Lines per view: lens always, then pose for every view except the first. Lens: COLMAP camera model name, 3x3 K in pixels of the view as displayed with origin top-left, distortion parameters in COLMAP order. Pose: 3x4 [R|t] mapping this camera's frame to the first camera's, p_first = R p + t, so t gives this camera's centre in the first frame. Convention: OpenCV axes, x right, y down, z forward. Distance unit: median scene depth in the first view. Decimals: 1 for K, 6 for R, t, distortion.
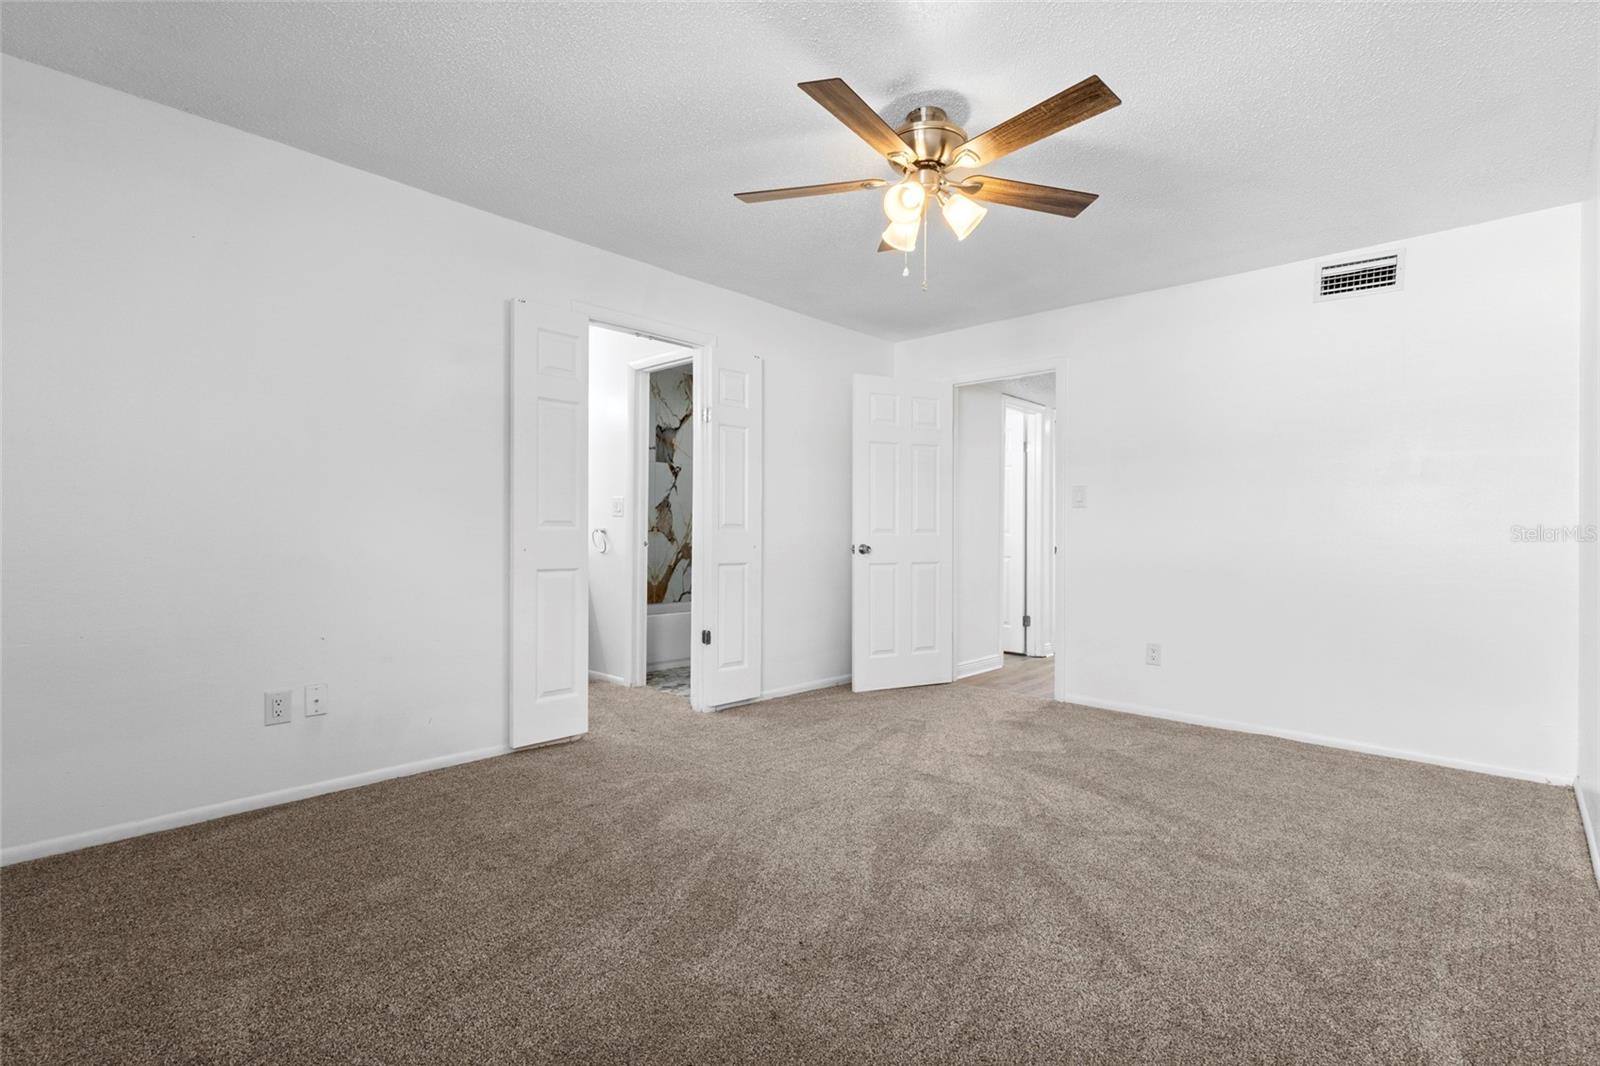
lens RADIAL K [[752.3, 0, 799.7], [0, 752.3, 534.6], [0, 0, 1]] dist [0.009453, 0.000048]
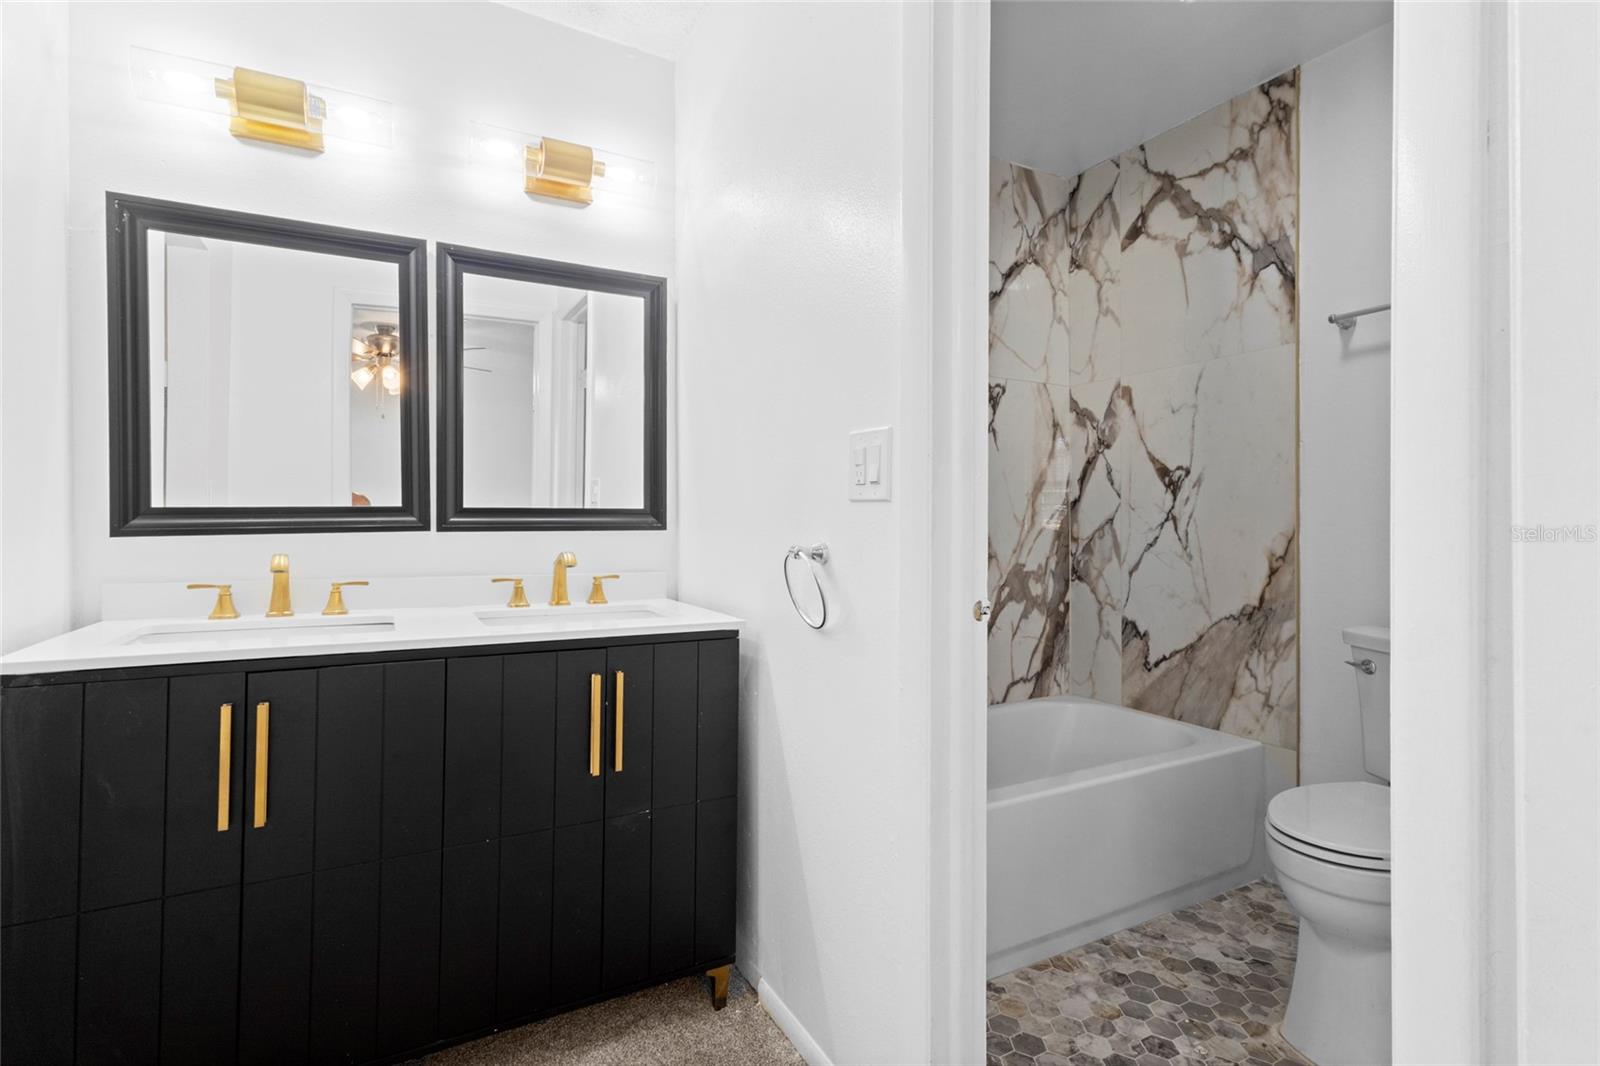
lens RADIAL K [[752.3, 0, 790.5], [0, 752.3, 527.0], [0, 0, 1]] dist [0.009453, 0.000048]
pose [[0.949026, -0.004246, -0.315170, -0.180913], [0.005947, 0.999972, 0.004435, -0.016106], [0.315143, -0.006083, 0.949025, 0.726104]]
